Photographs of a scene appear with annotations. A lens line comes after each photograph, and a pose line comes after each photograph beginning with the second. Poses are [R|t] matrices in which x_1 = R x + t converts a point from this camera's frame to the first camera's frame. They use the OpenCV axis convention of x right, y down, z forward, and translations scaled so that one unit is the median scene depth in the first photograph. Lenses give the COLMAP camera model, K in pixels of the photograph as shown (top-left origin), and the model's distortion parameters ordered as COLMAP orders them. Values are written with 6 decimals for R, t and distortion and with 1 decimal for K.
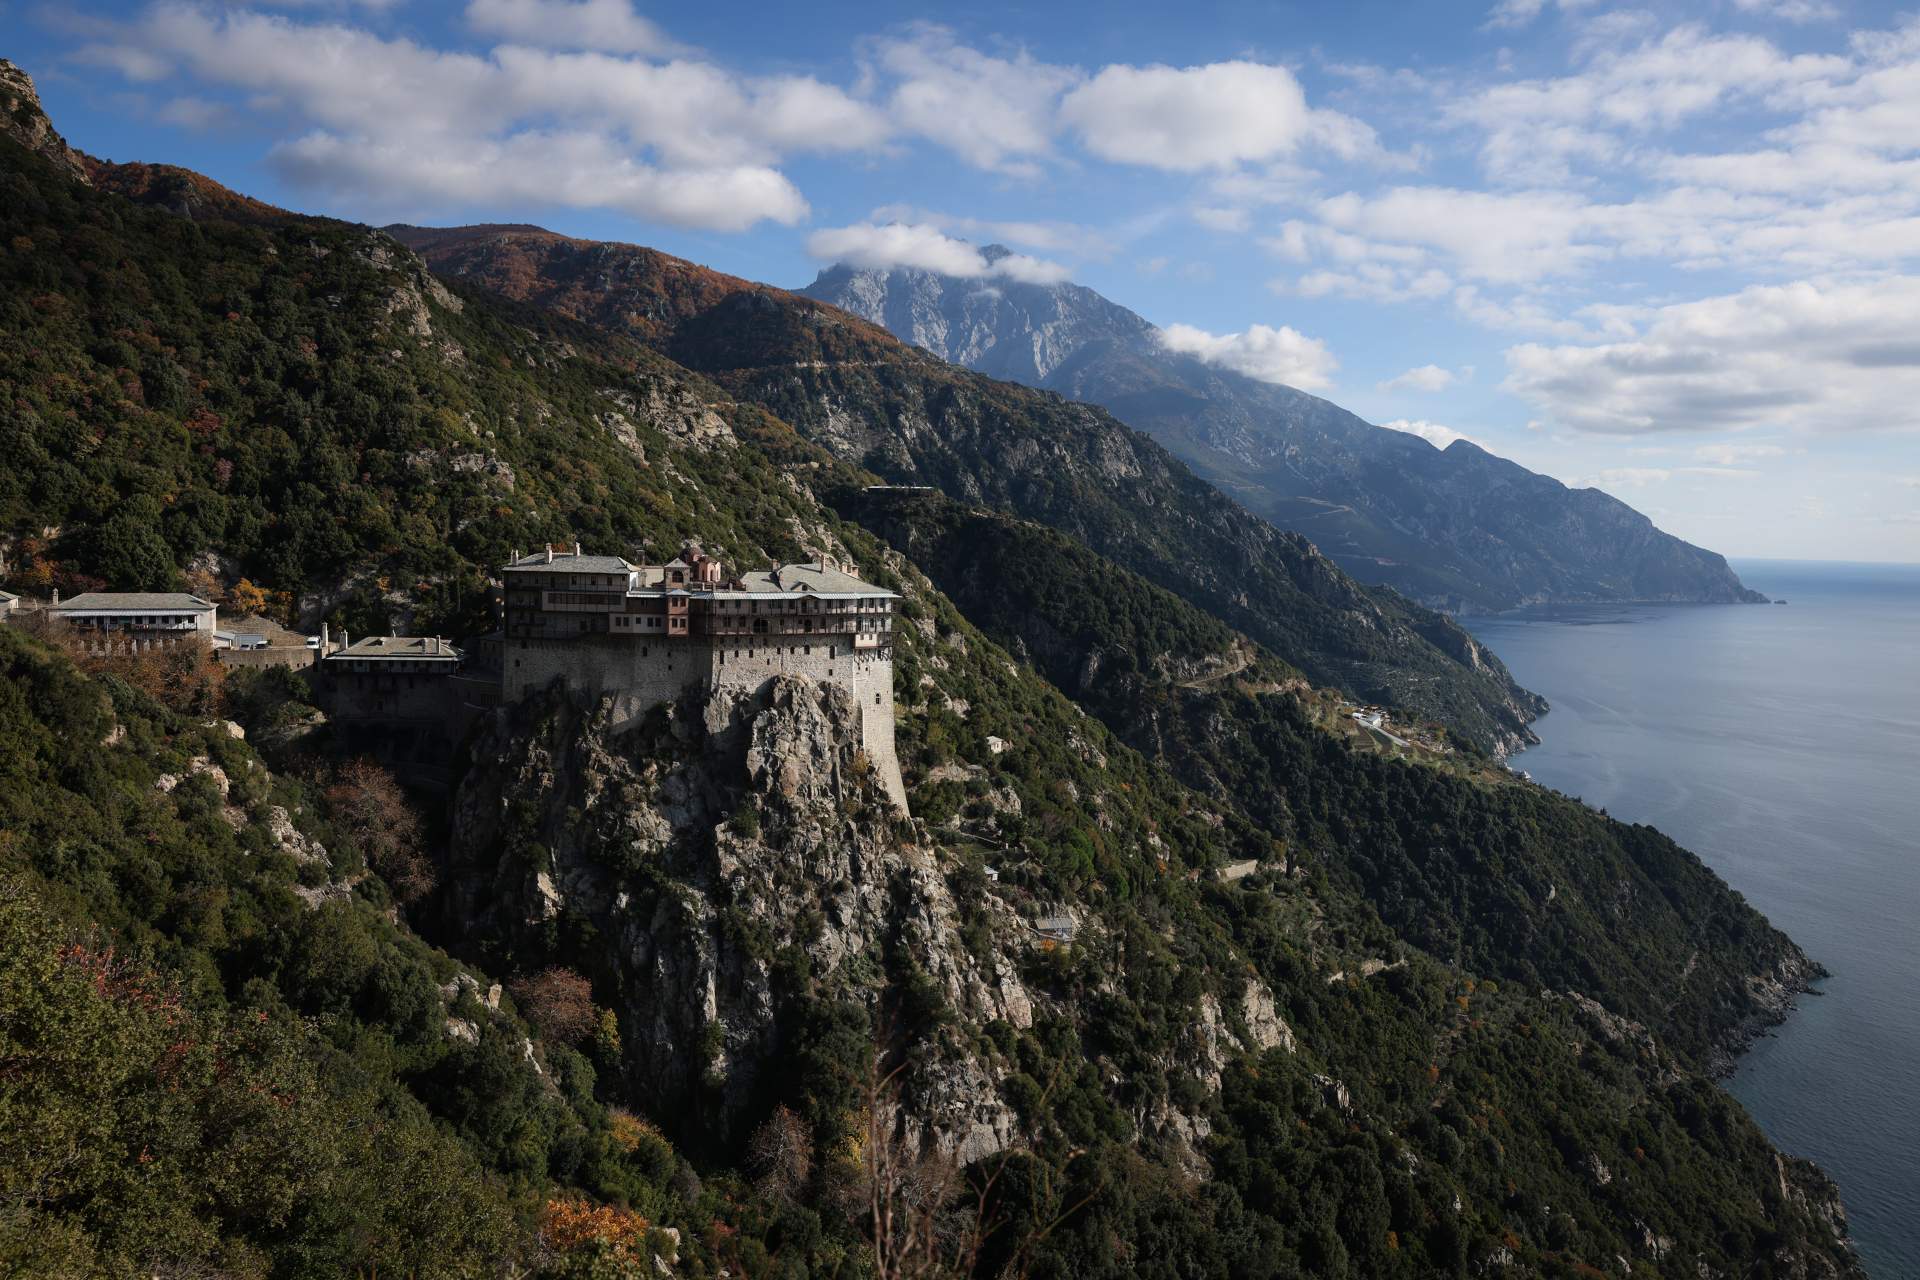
lens RADIAL K [[1285.3, 0, 960.0], [0, 1285.3, 640.0], [0, 0, 1]] dist [-0.070011, 0.001287]
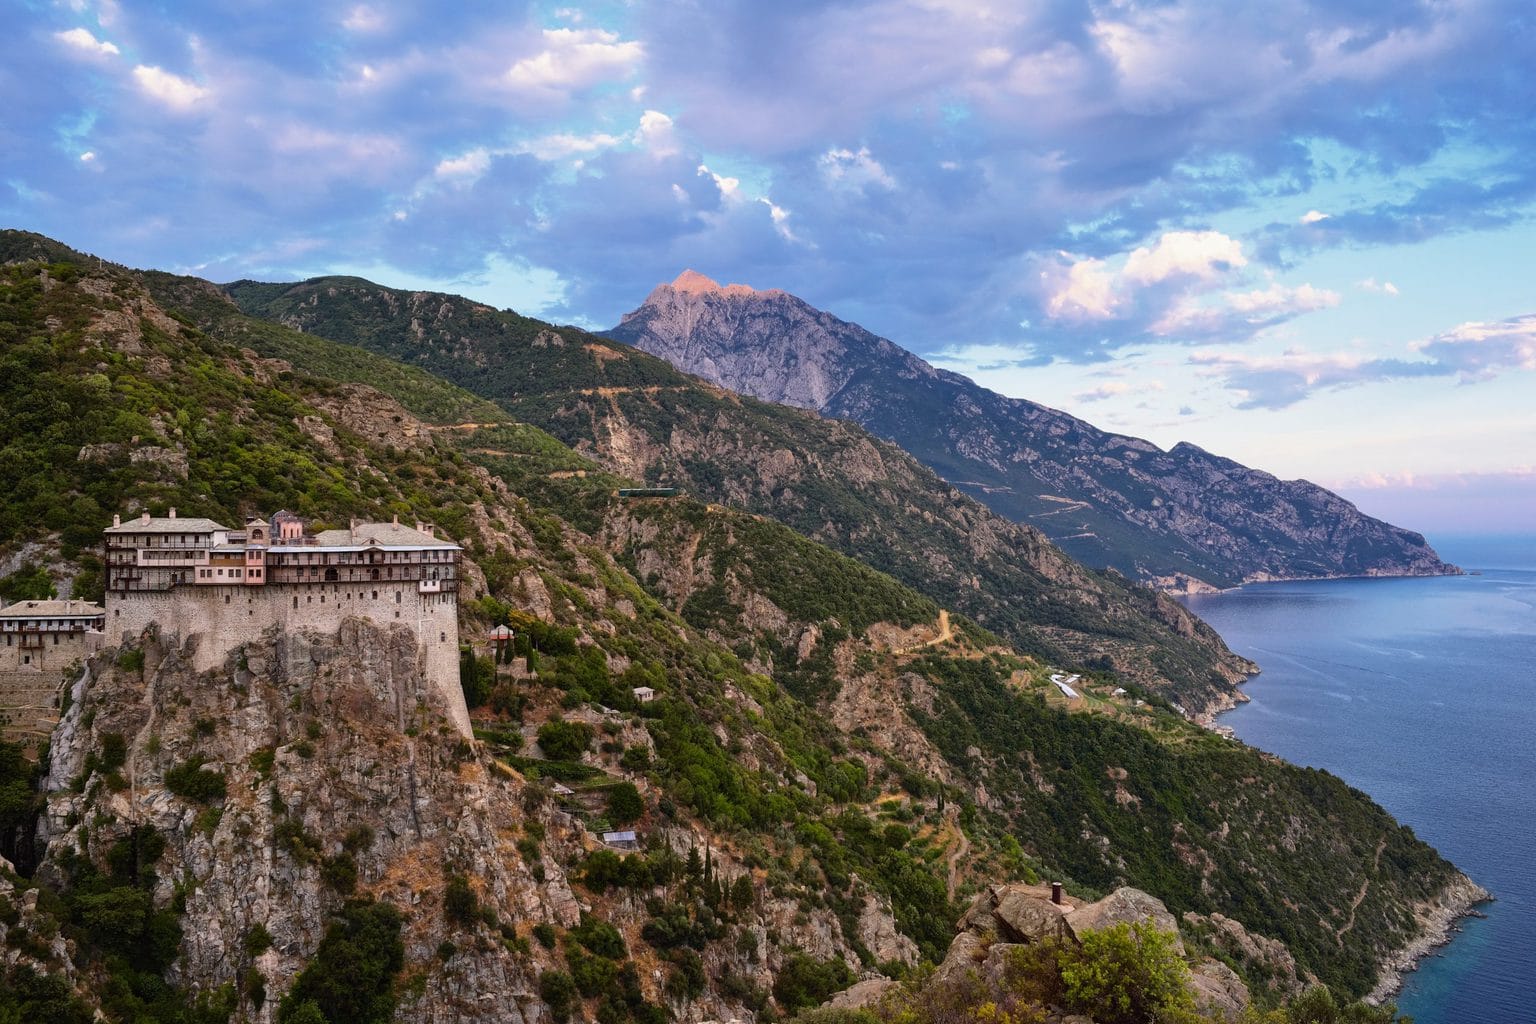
lens RADIAL K [[1123.3, 0, 768.0], [0, 1123.3, 512.0], [0, 0, 1]] dist [-0.020956, -0.002252]
pose [[0.999452, -0.028298, 0.017157, 0.213742], [0.029933, 0.994125, -0.104020, 0.047445], [-0.014113, 0.104477, 0.994427, -0.019804]]
